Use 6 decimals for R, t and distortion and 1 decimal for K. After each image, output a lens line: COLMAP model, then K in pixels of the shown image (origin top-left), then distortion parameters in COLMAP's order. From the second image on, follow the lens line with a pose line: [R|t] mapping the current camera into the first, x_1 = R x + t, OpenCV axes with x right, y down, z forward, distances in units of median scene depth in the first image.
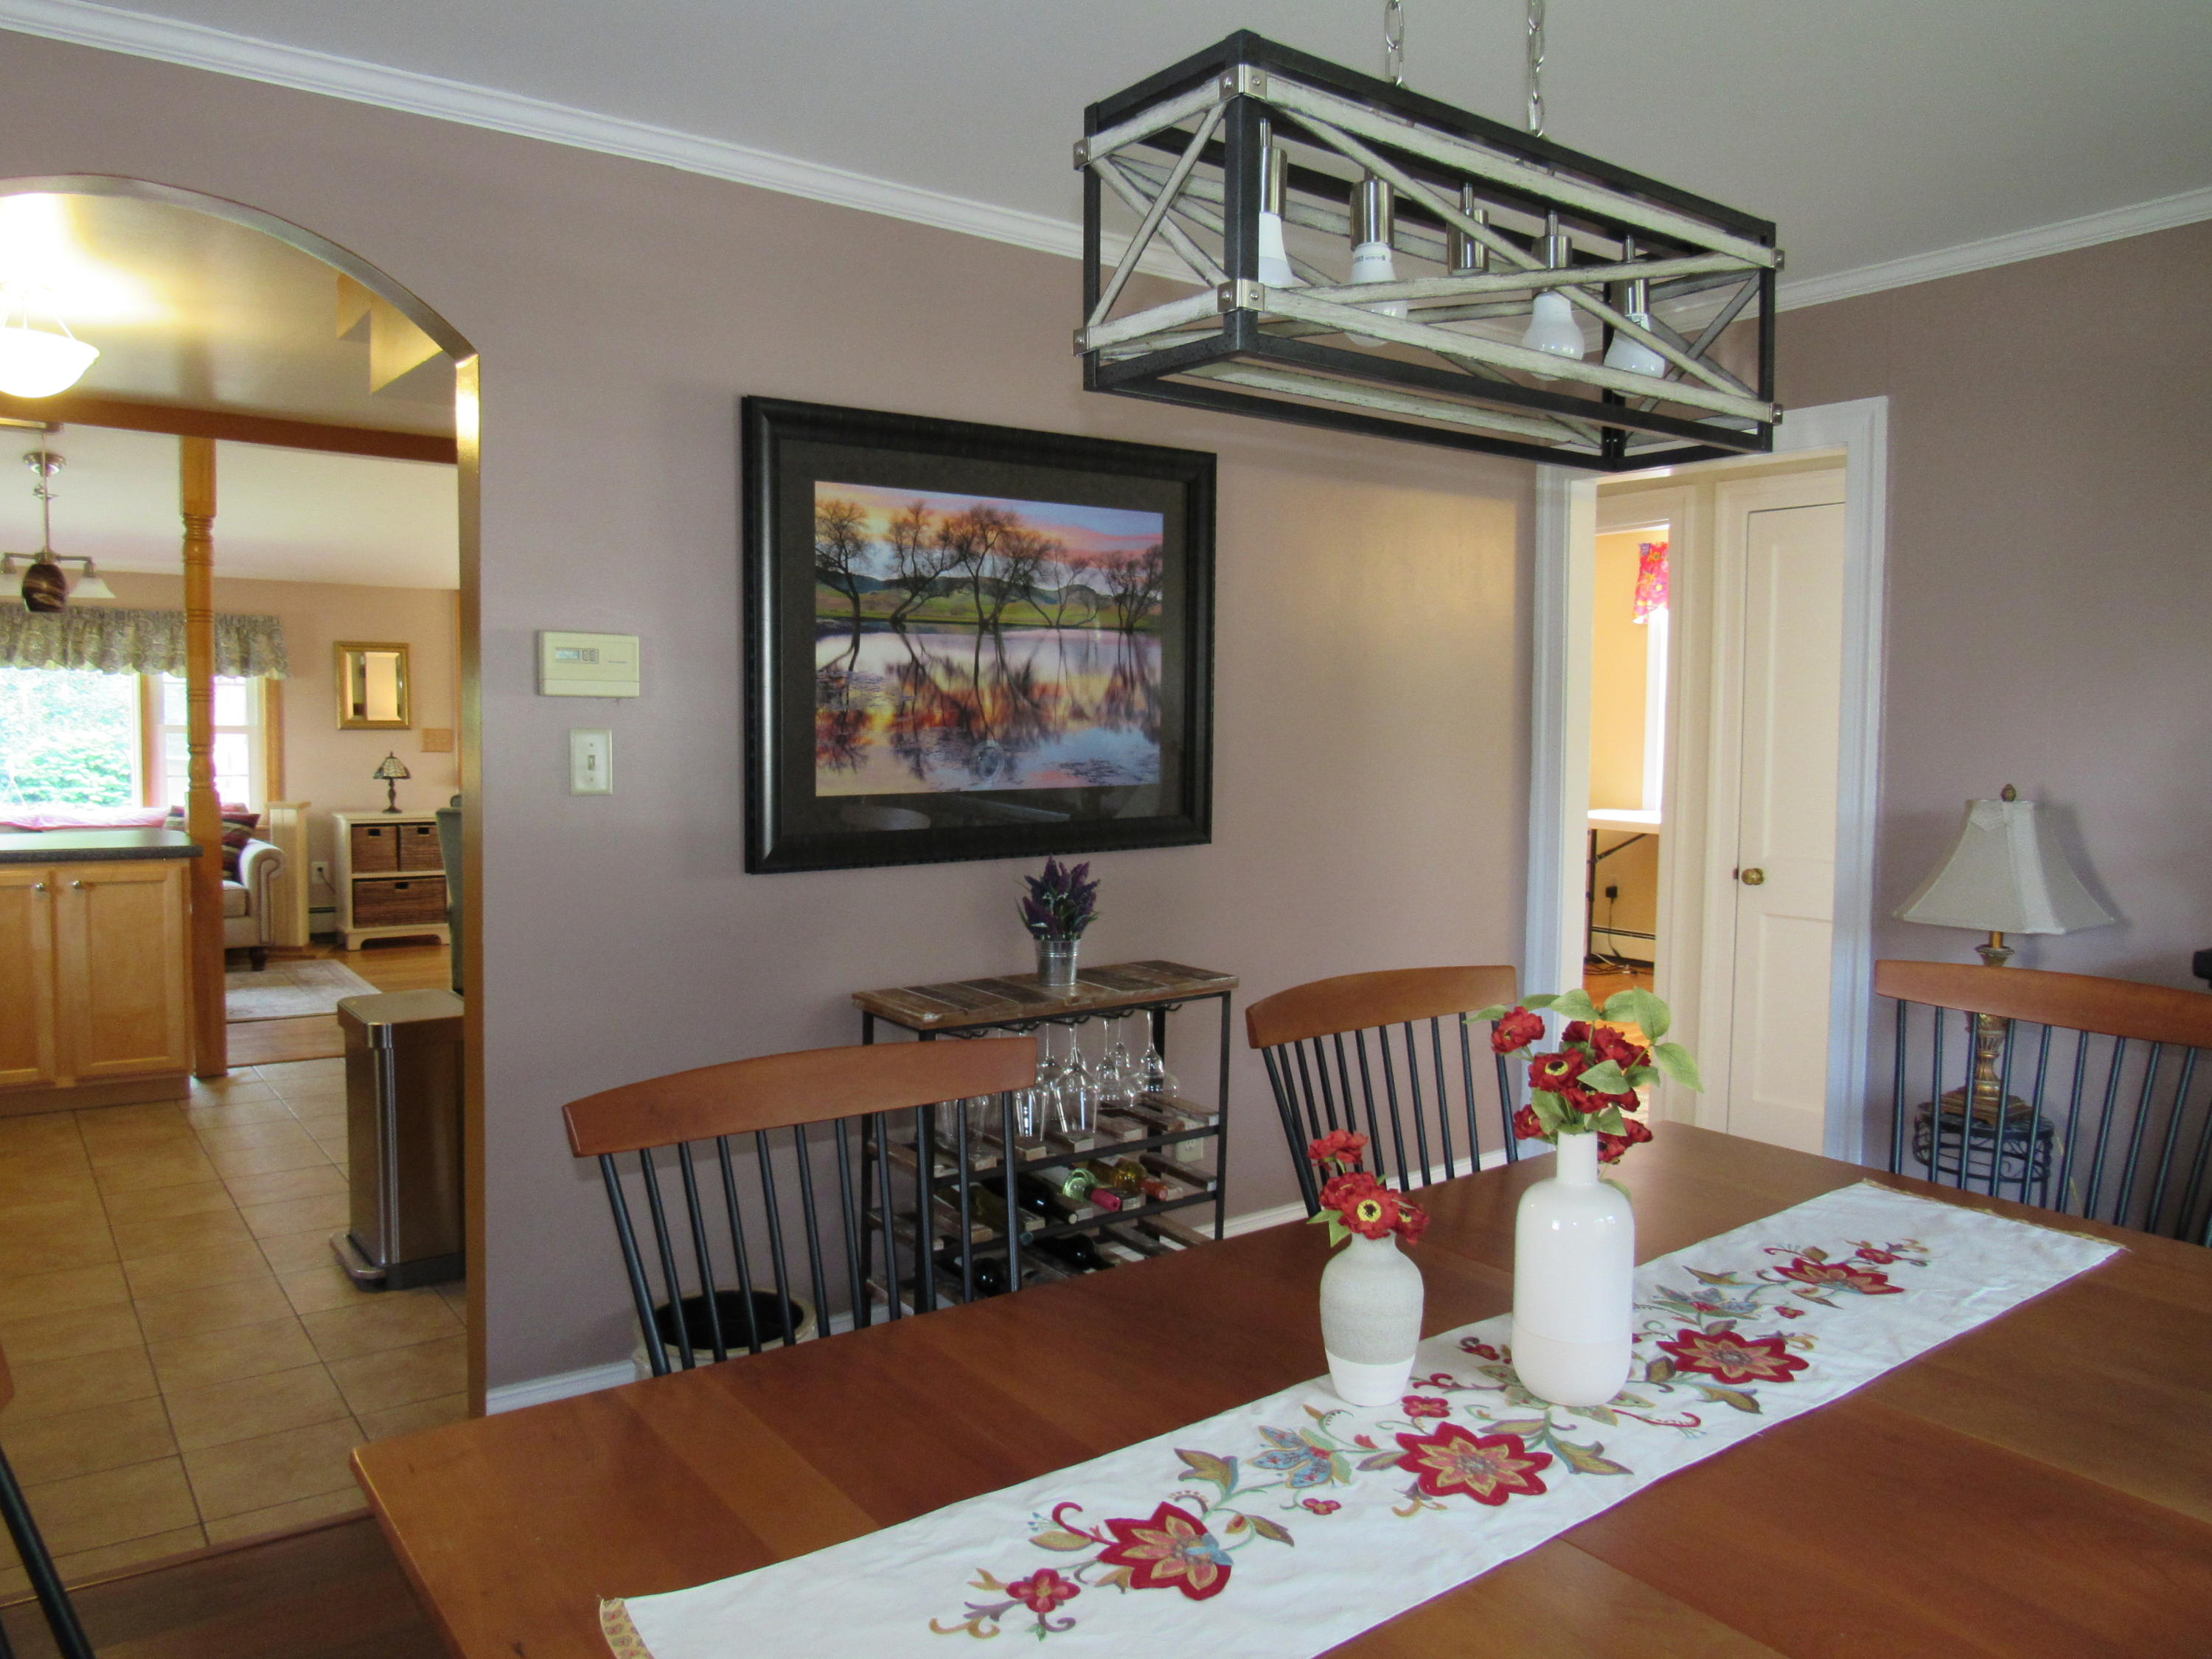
lens RADIAL K [[1561.9, 0, 1096.1], [0, 1561.9, 818.4], [0, 0, 1]] dist [-0.044279, 0.003080]
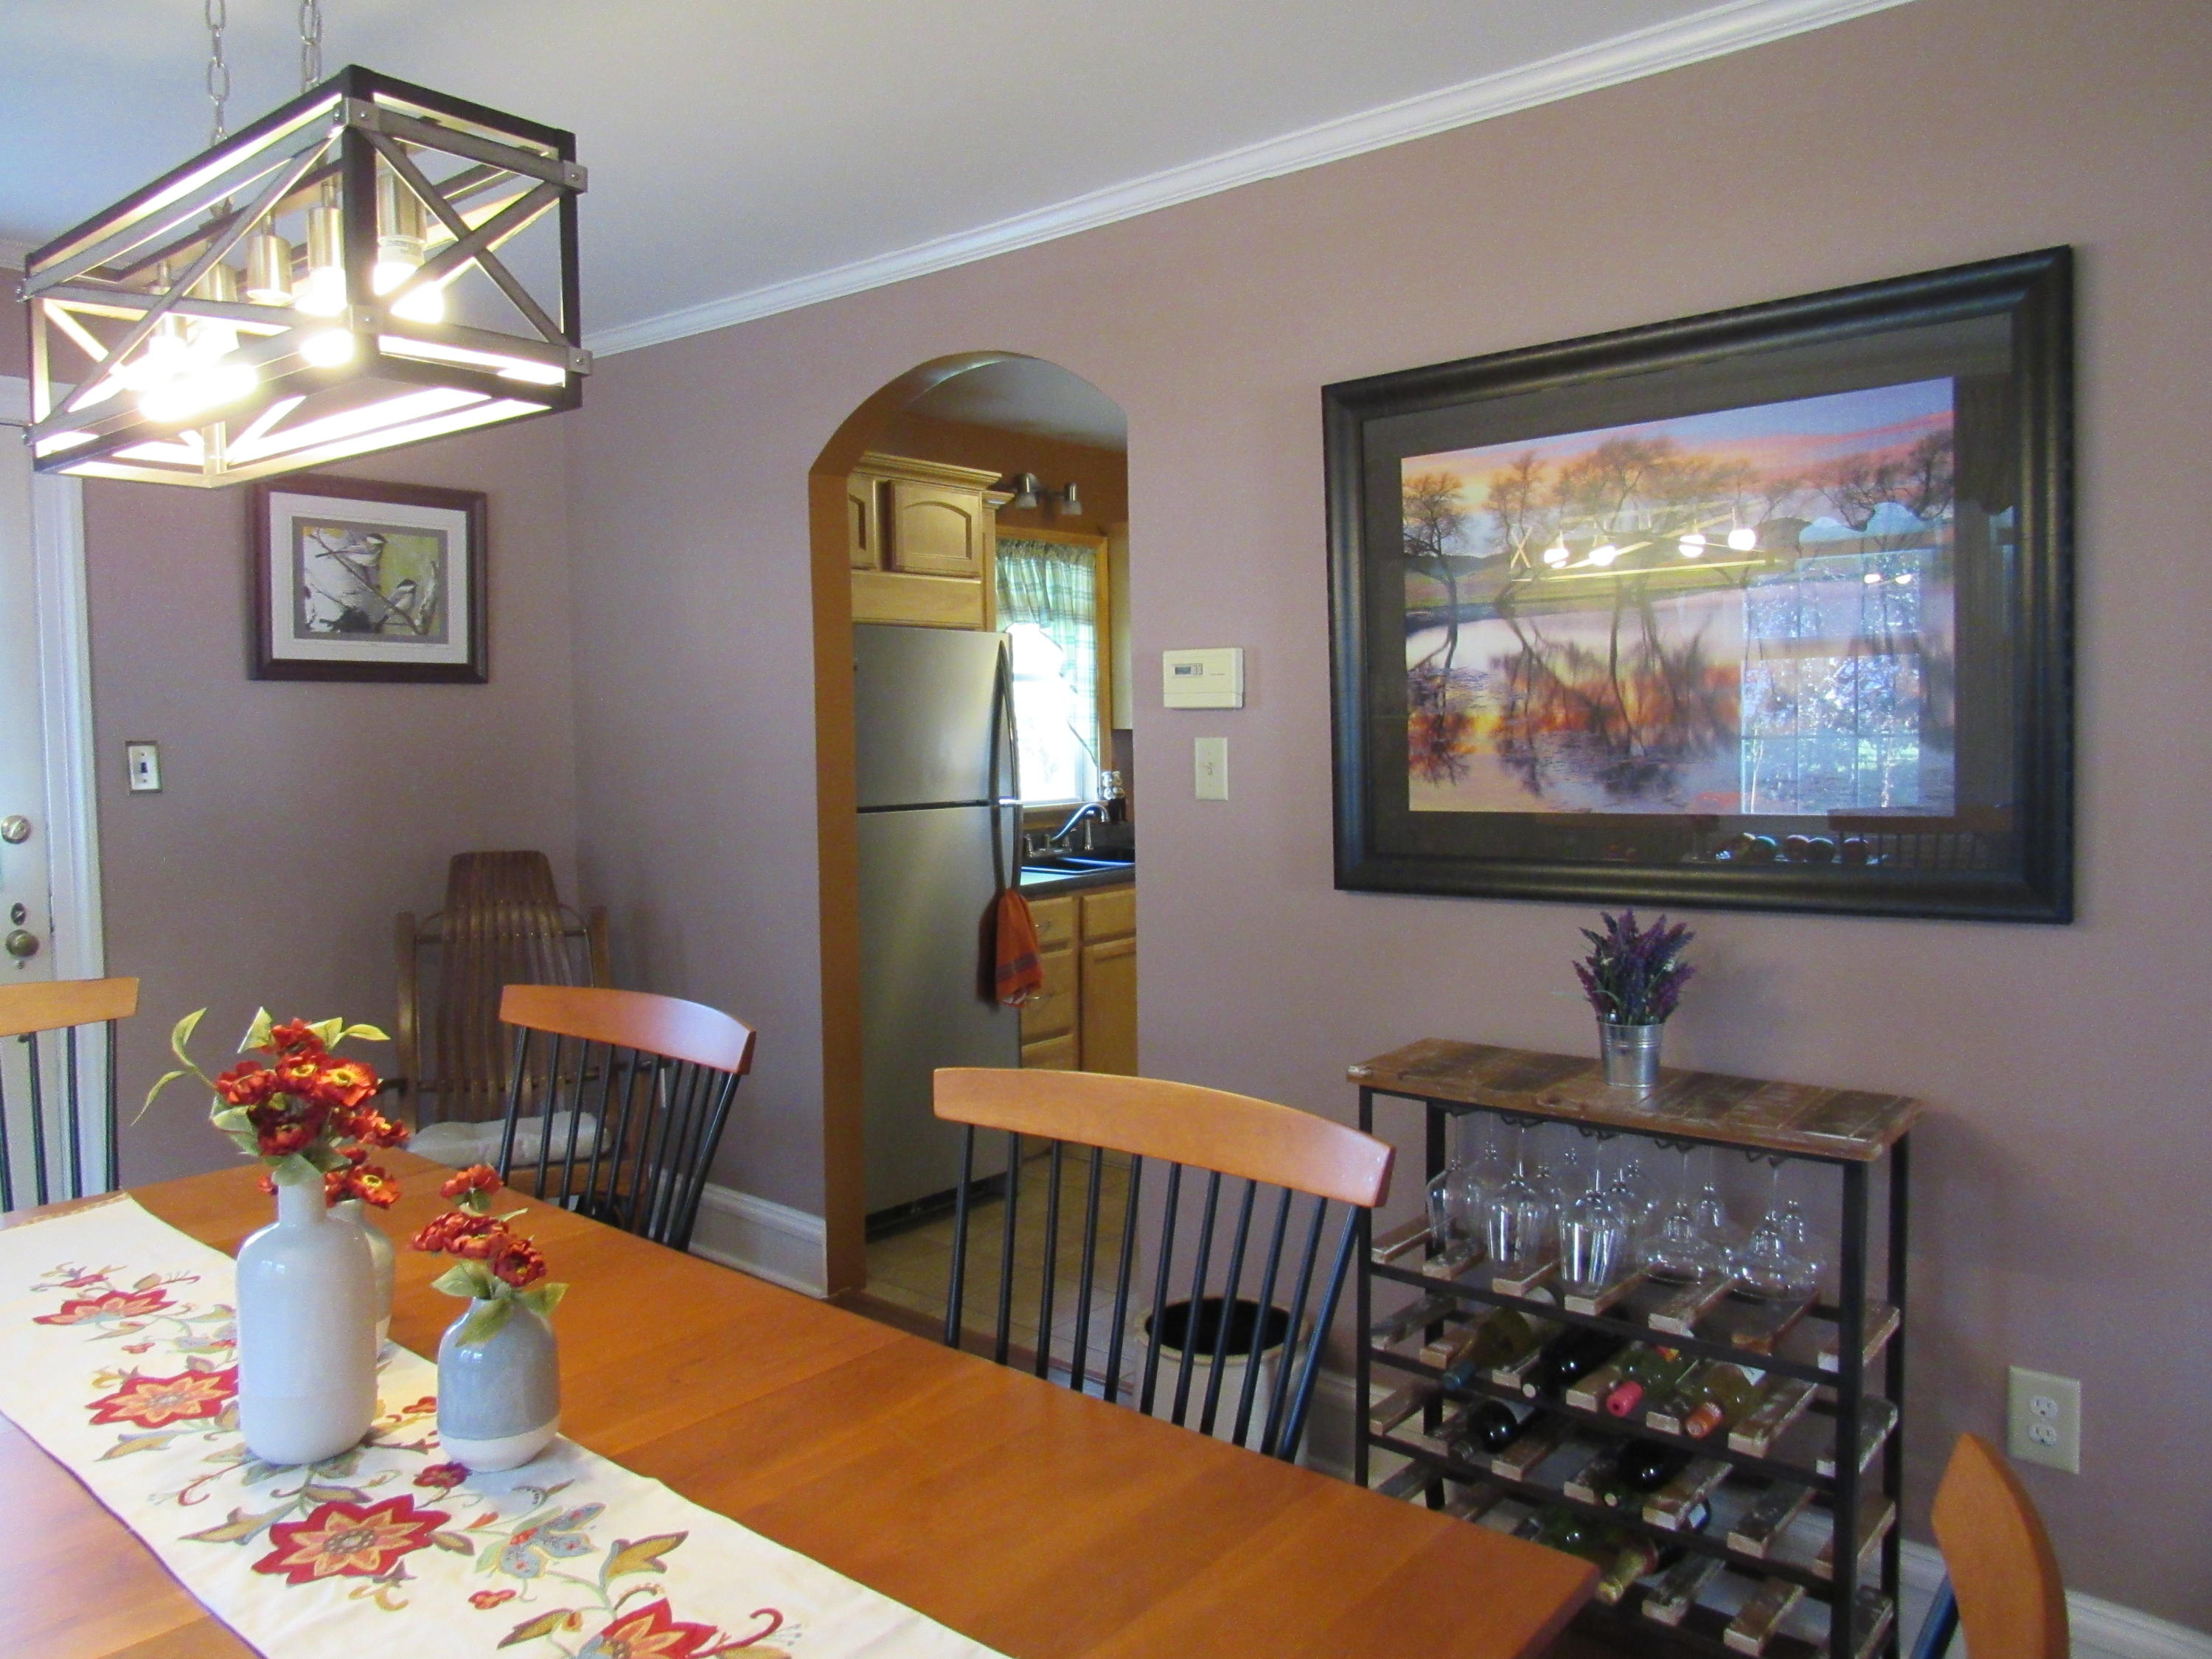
lens RADIAL K [[1561.9, 0, 1096.1], [0, 1561.9, 835.9], [0, 0, 1]] dist [-0.044279, 0.003080]
pose [[0.223854, 0.052057, -0.973231, 0.637402], [-0.045595, 0.998039, 0.042896, -0.029325], [0.973556, 0.034772, 0.225788, 0.610659]]
